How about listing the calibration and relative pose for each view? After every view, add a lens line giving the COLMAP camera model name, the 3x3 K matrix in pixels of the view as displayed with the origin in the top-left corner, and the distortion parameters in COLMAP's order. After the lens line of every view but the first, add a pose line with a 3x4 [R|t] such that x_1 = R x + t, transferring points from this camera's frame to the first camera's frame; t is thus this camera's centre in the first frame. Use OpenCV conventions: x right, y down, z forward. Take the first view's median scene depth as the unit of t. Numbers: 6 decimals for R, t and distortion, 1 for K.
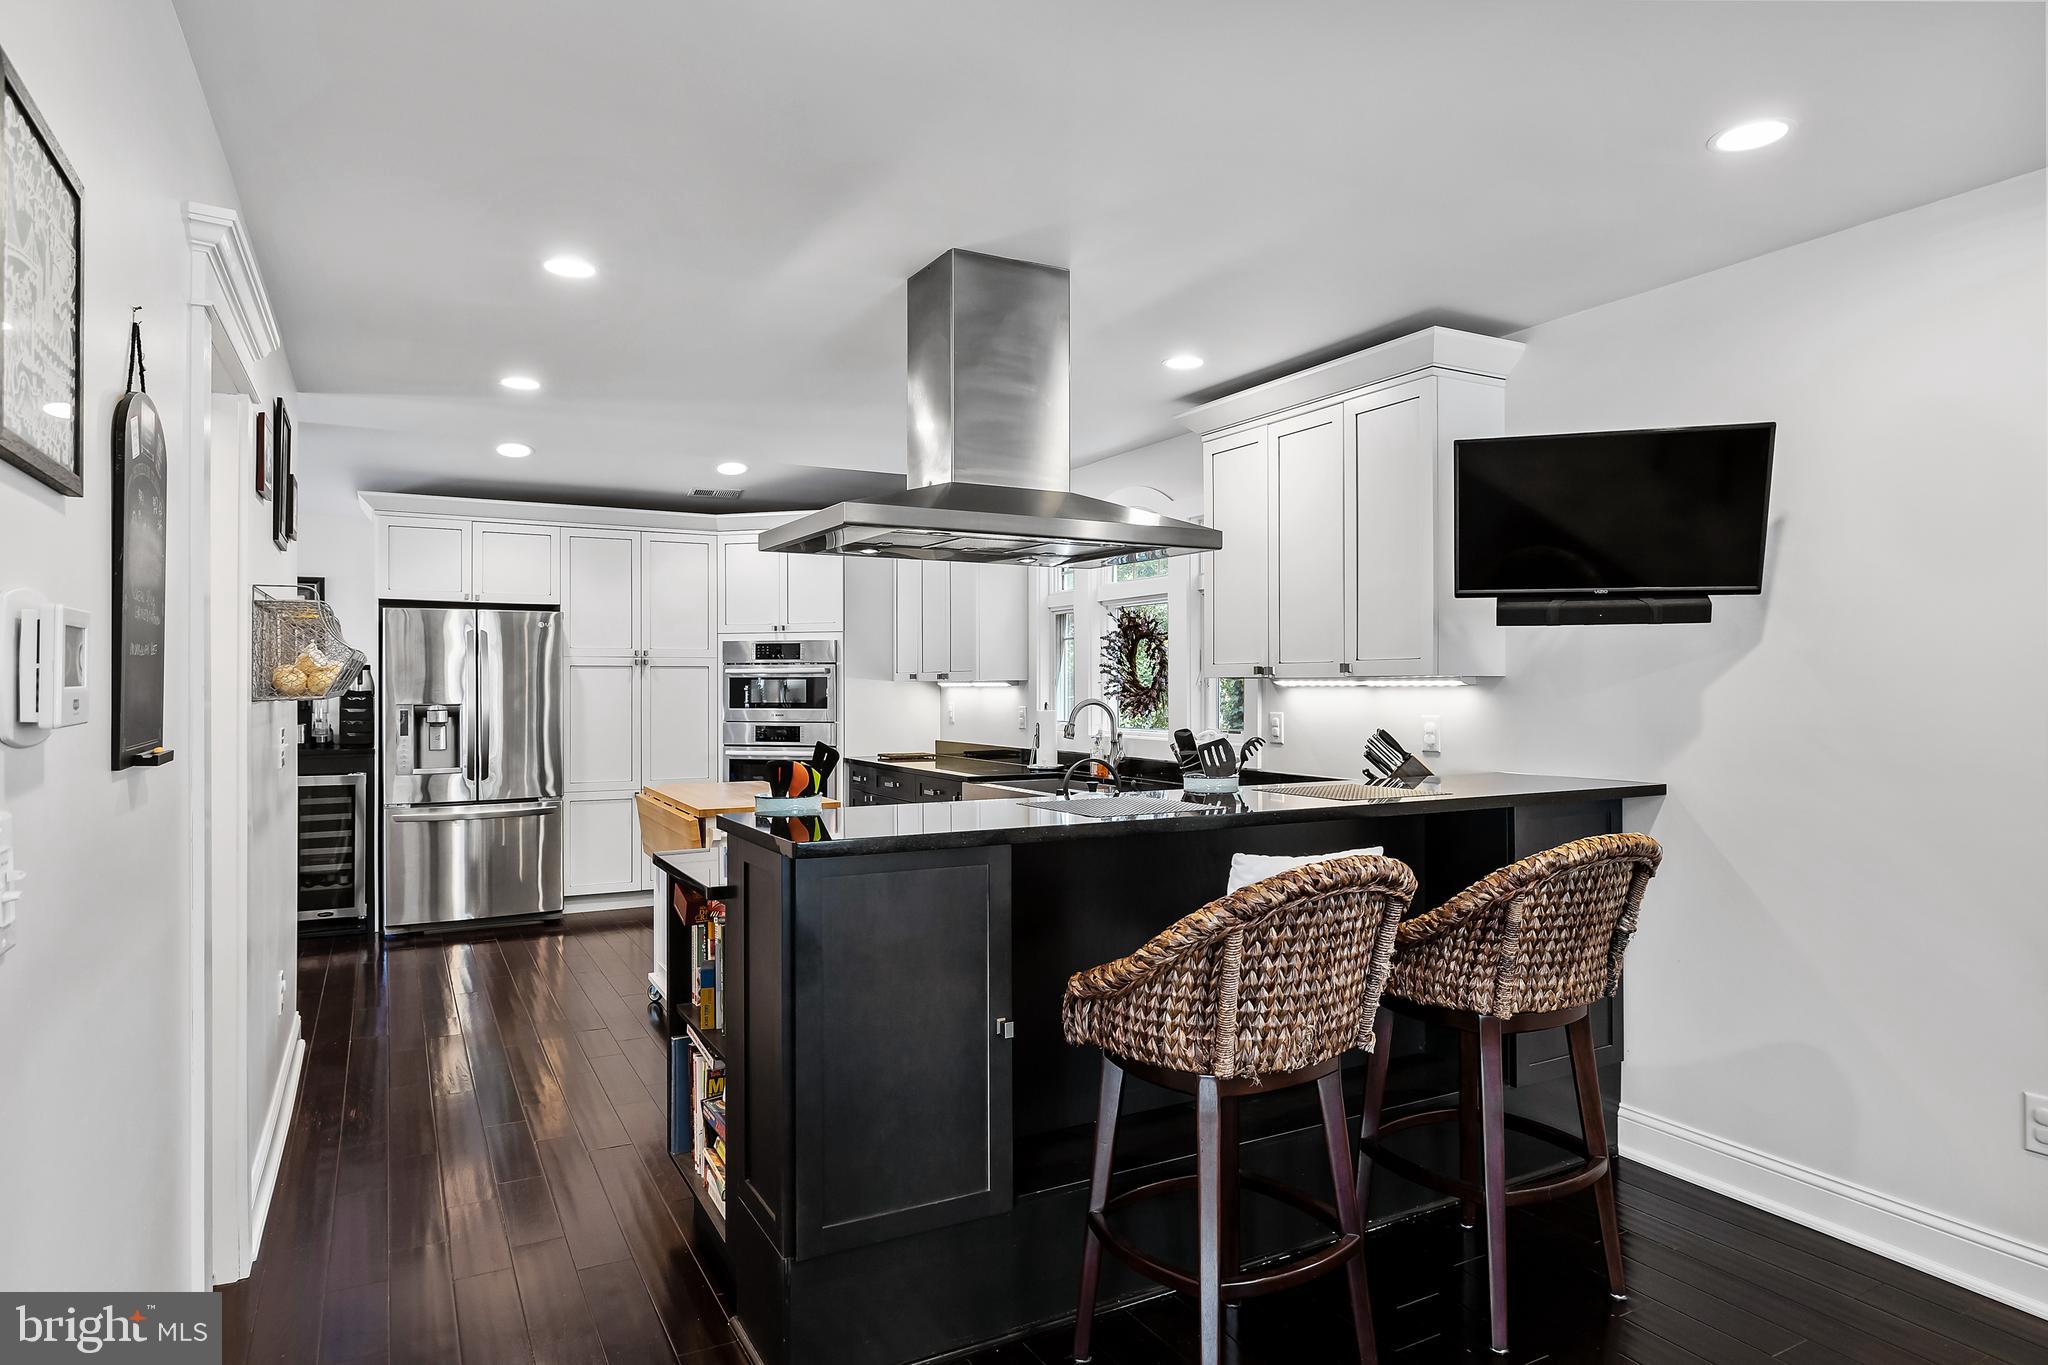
lens RADIAL K [[1193.0, 0, 1034.0], [0, 1193.0, 679.1], [0, 0, 1]] dist [-0.003717, 0.008227]
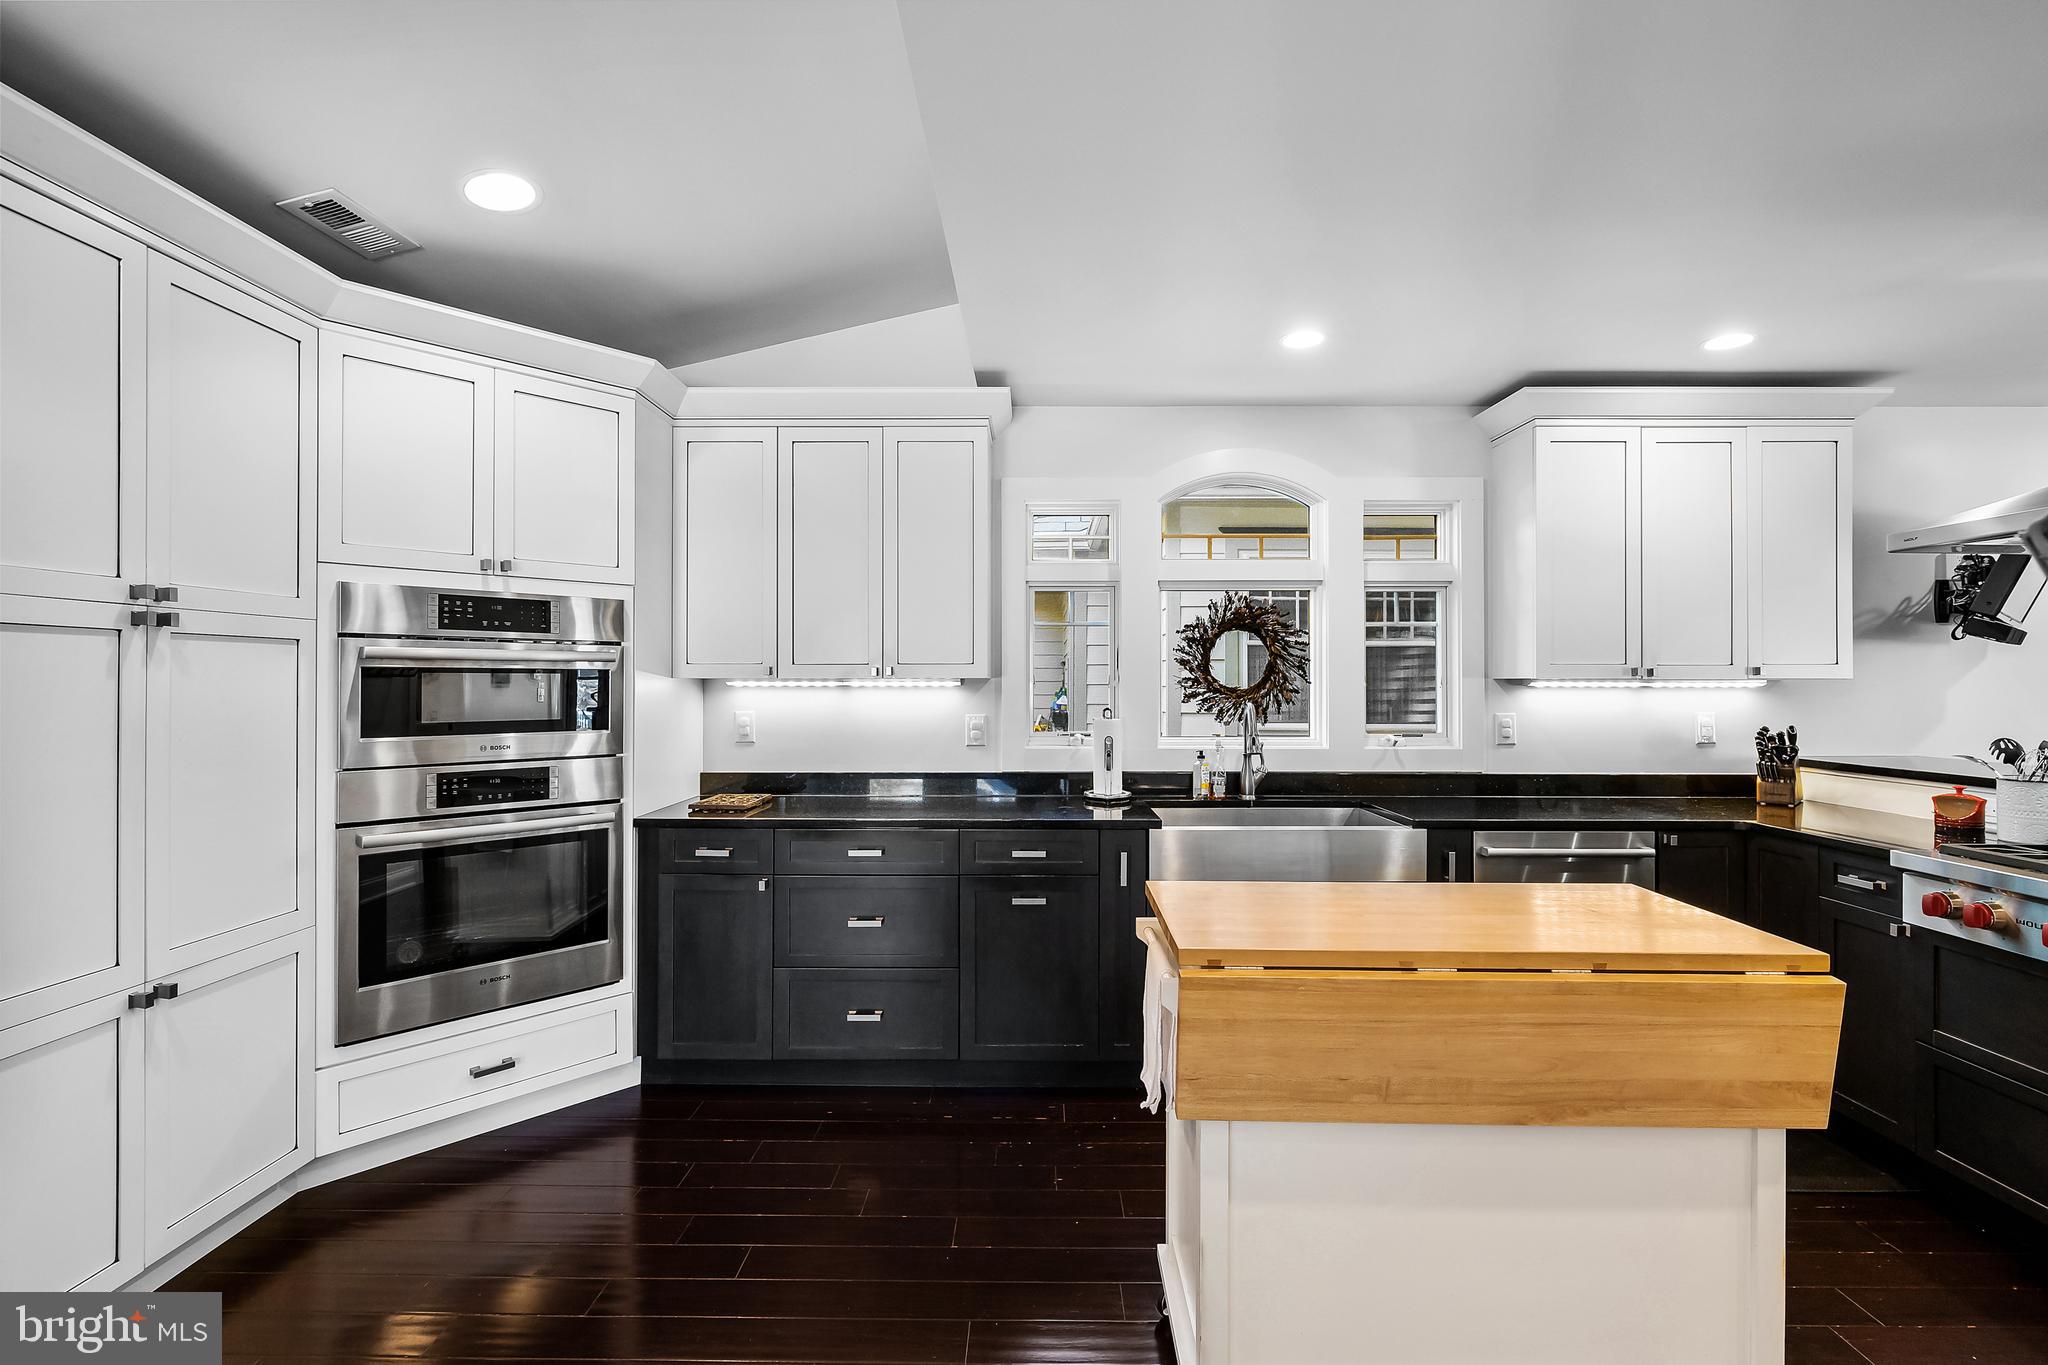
lens RADIAL K [[909.5, 0, 1034.4], [0, 909.5, 679.9], [0, 0, 1]] dist [-0.005168, 0.001056]
pose [[0.494093, 0.004288, 0.869399, -0.485343], [-0.006410, 0.999979, -0.001289, 0.002622], [-0.869386, -0.004936, 0.494110, 0.722592]]
